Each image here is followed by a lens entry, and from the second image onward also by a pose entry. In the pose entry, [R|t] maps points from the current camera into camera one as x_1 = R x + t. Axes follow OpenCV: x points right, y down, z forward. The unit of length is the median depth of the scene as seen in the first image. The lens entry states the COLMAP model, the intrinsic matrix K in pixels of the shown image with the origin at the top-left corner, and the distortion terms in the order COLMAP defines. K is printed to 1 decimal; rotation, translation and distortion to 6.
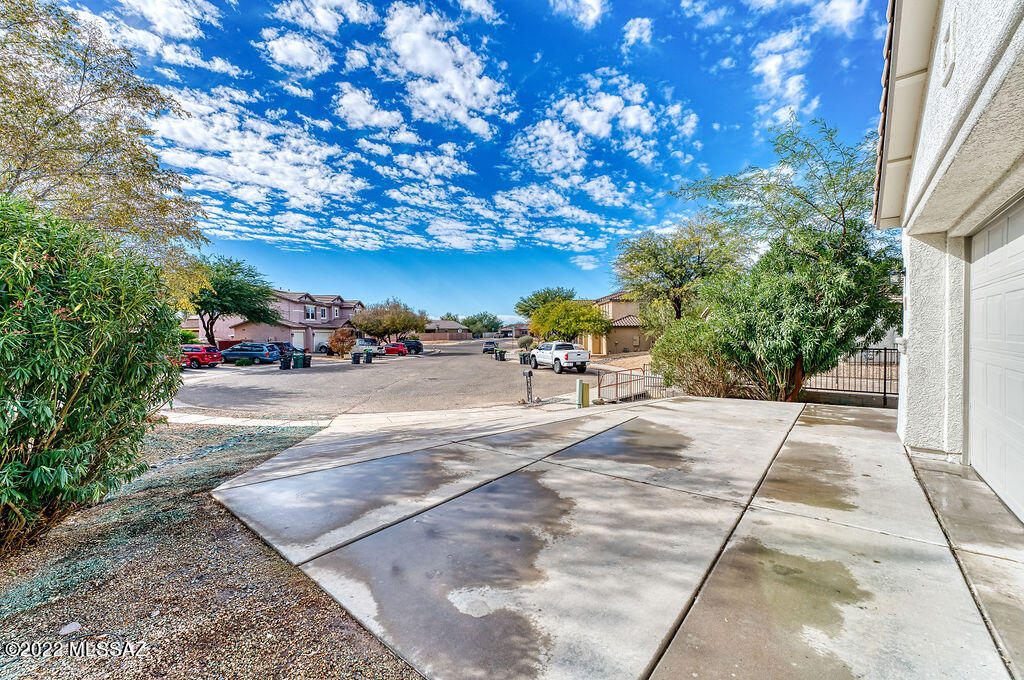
lens RADIAL K [[417.8, 0, 515.3], [0, 417.8, 341.9], [0, 0, 1]] dist [-0.008127, 0.000206]
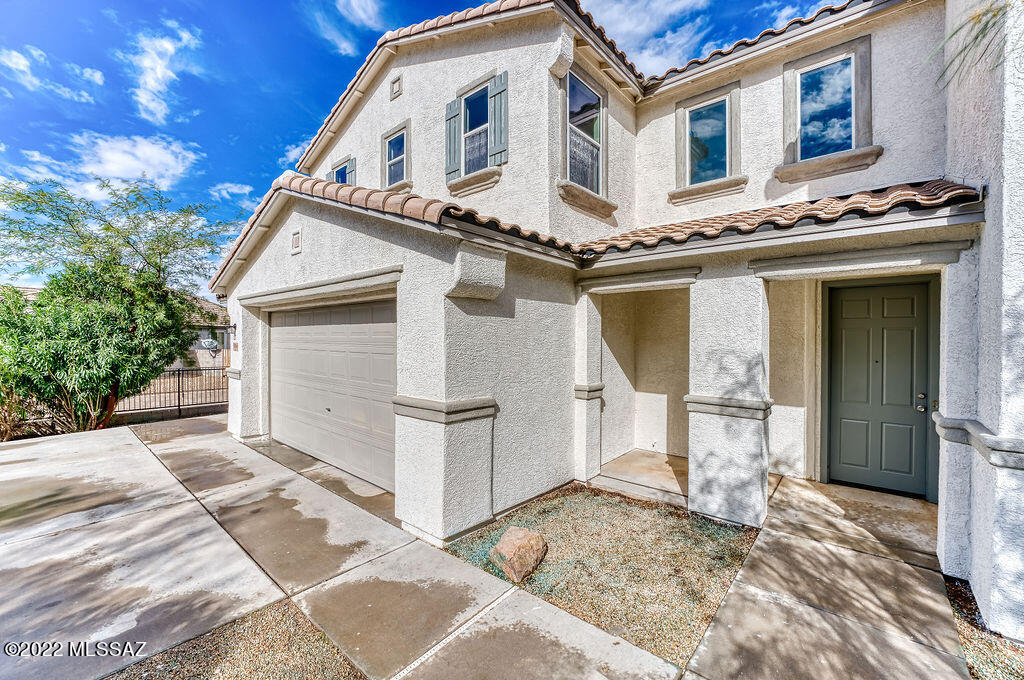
lens RADIAL K [[417.8, 0, 514.4], [0, 417.8, 342.9], [0, 0, 1]] dist [-0.008127, 0.000206]
pose [[0.056976, -0.000646, 0.998375, -0.330606], [0.020138, 0.999797, -0.000502, -0.048949], [-0.998172, 0.020134, 0.056978, -0.083249]]
